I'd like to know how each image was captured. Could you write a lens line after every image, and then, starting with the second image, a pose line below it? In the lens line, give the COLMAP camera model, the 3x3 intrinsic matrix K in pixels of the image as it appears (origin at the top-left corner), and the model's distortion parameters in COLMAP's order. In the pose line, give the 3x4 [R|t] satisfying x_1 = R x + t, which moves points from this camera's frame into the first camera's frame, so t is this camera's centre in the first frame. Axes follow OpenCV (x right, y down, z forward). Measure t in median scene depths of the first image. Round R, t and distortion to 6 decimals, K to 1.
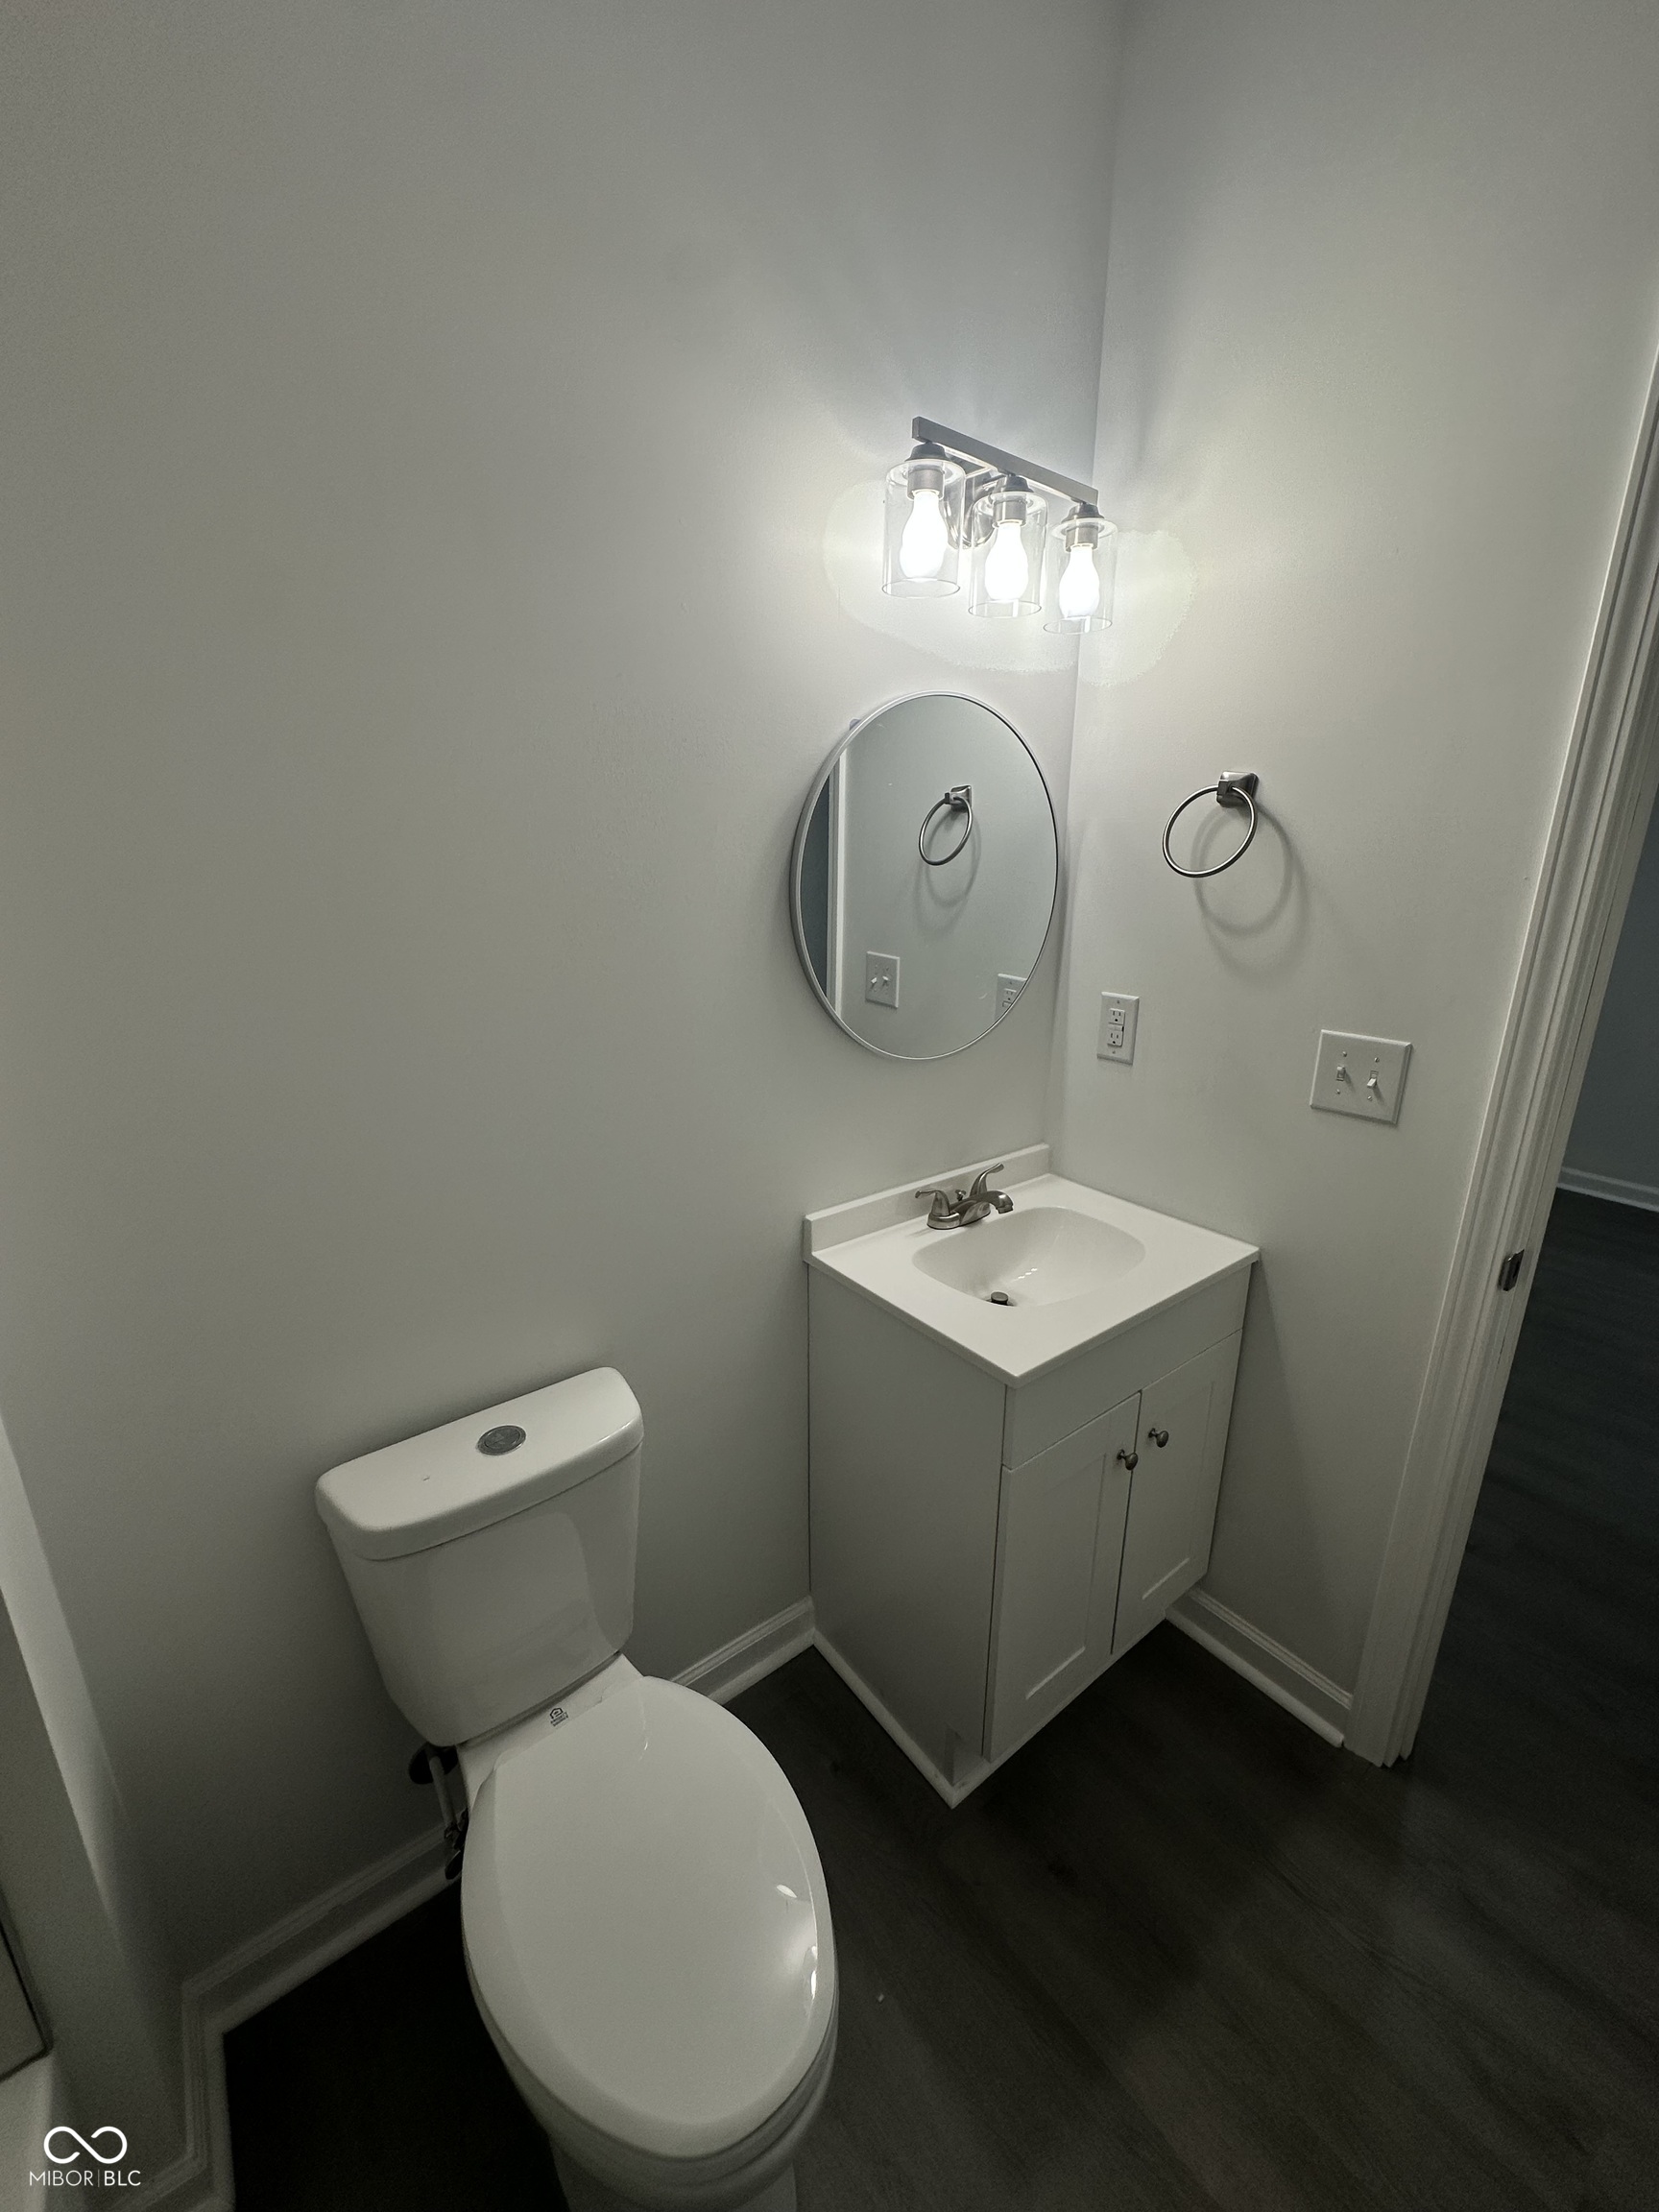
lens RADIAL K [[880.9, 0, 833.9], [0, 880.9, 1102.1], [0, 0, 1]] dist [-0.002315, 0.000379]
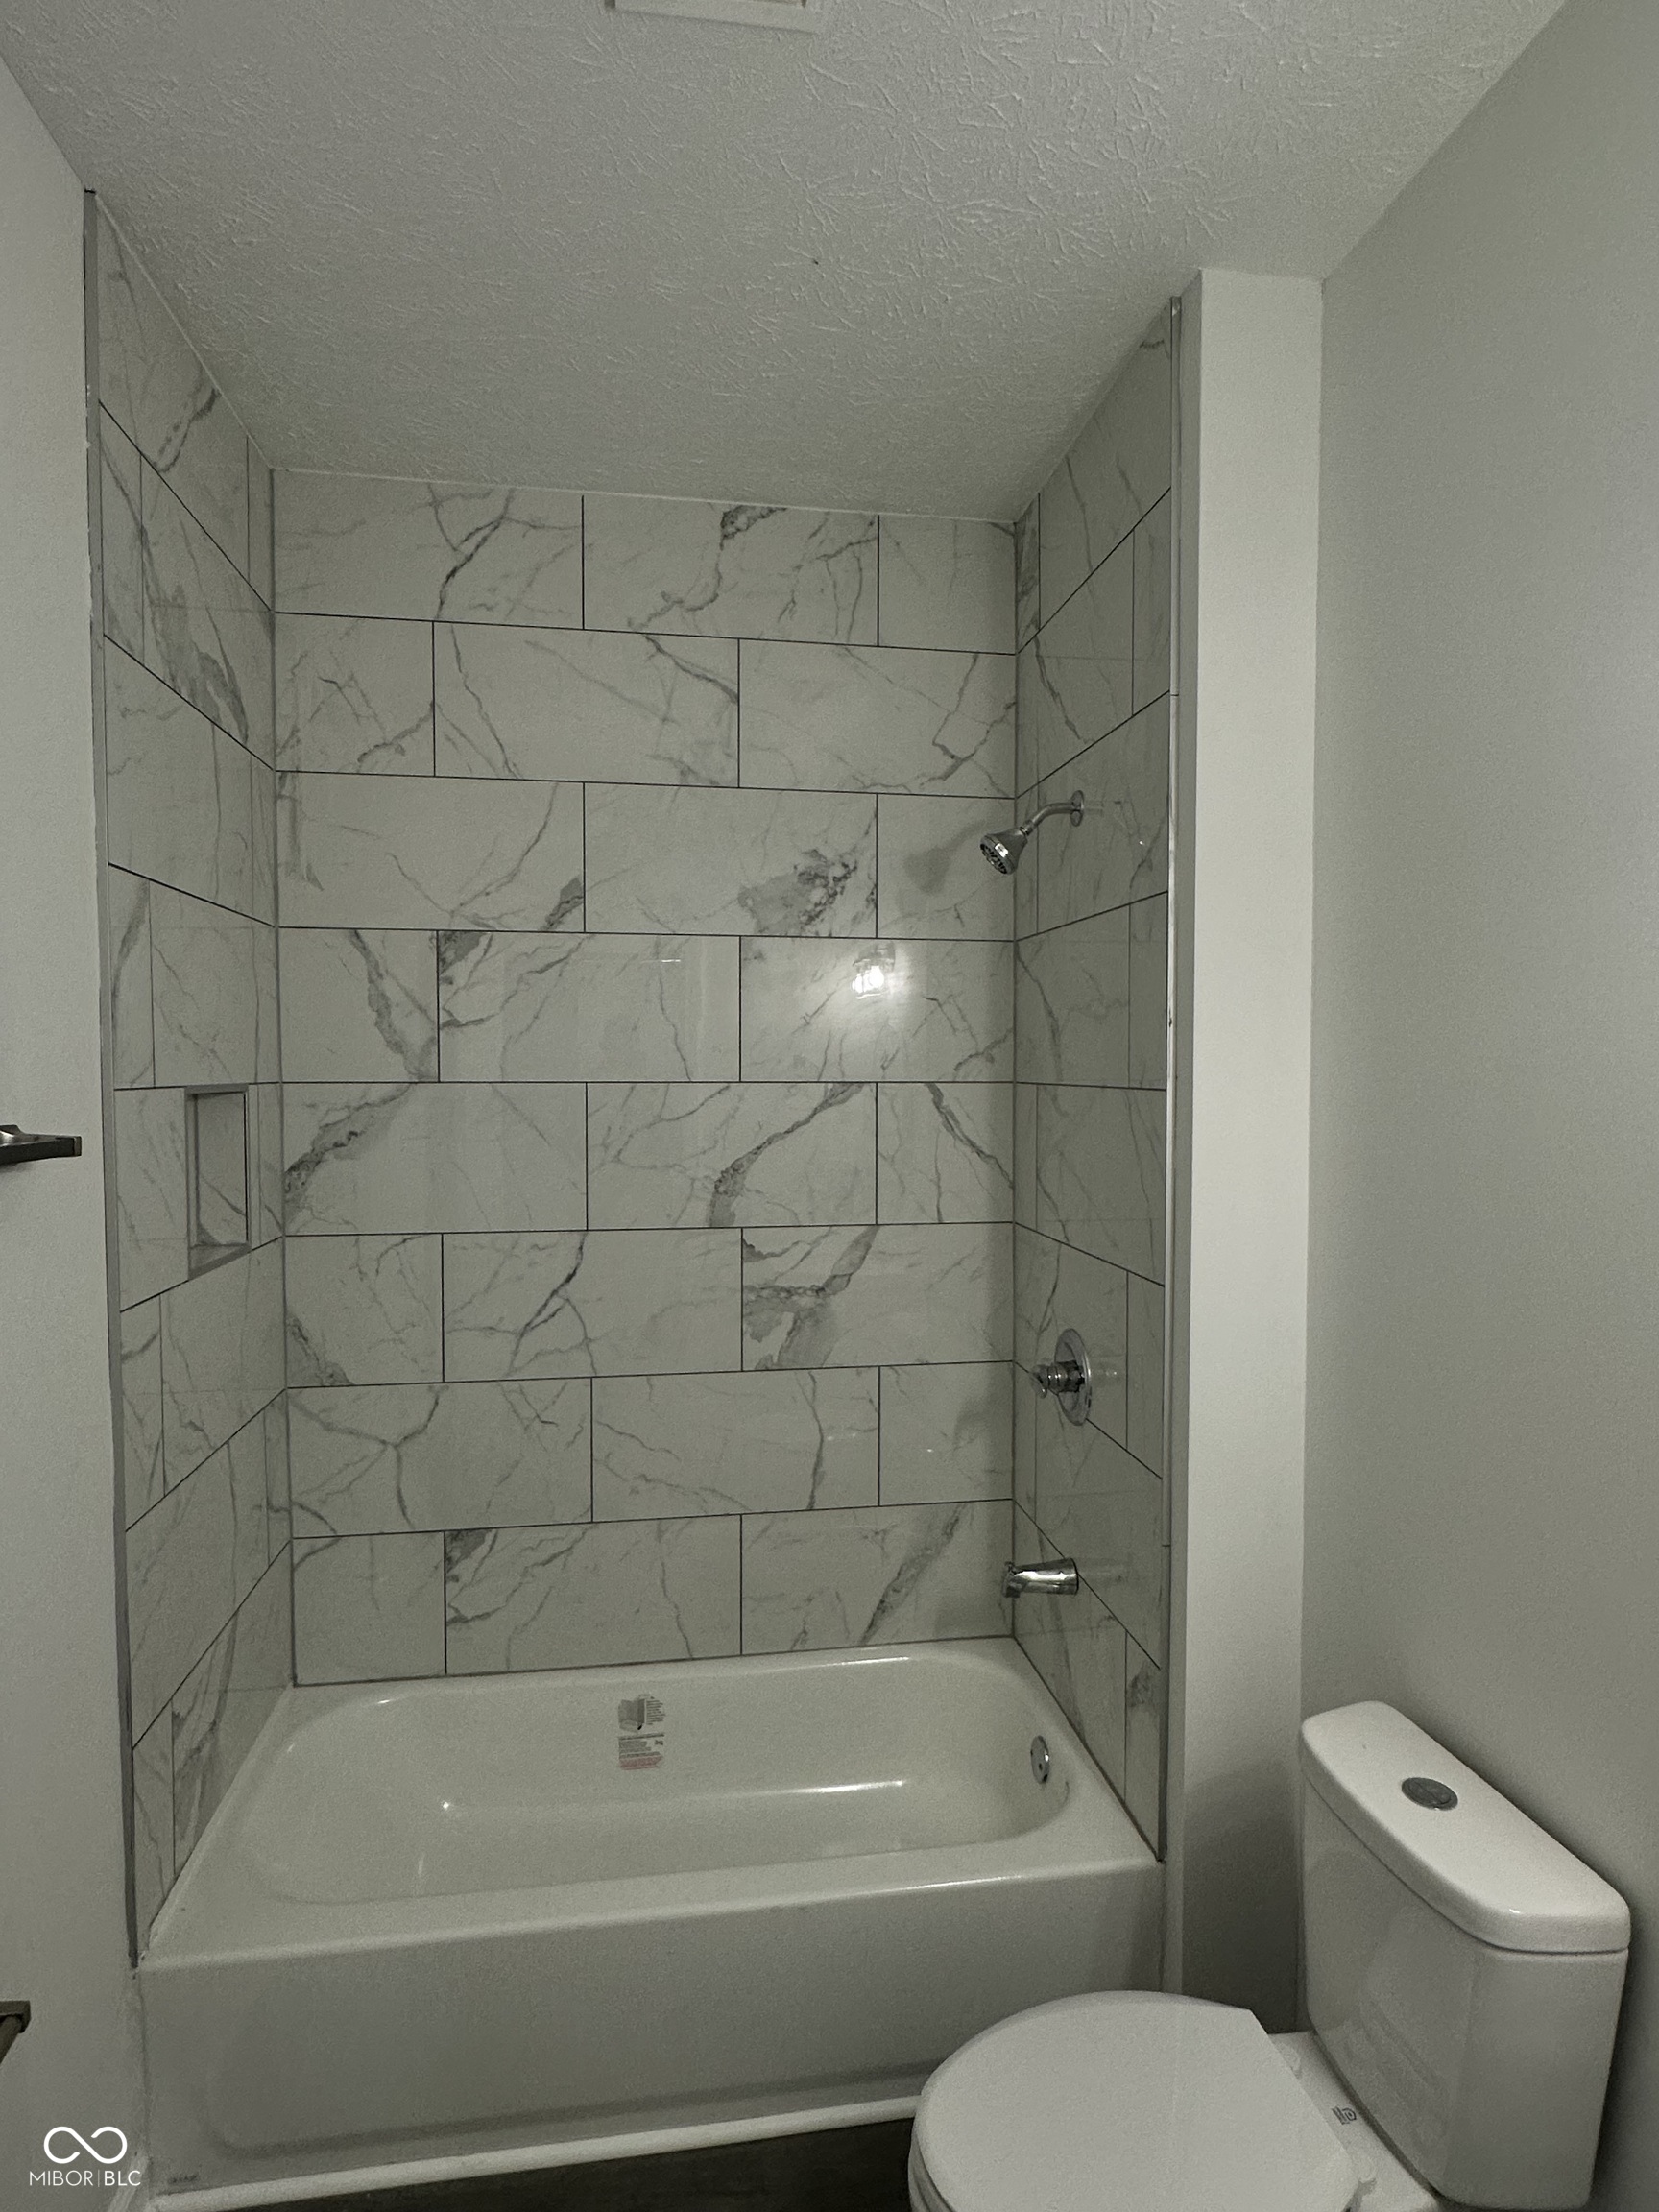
lens RADIAL K [[1185.5, 0, 824.5], [0, 1185.5, 1103.0], [0, 0, 1]] dist [-0.002212, -0.001196]
pose [[-0.484381, 0.029106, -0.874373, 0.833423], [-0.247704, 0.953986, 0.168978, -0.295159], [0.839058, 0.298436, -0.454883, 0.715628]]
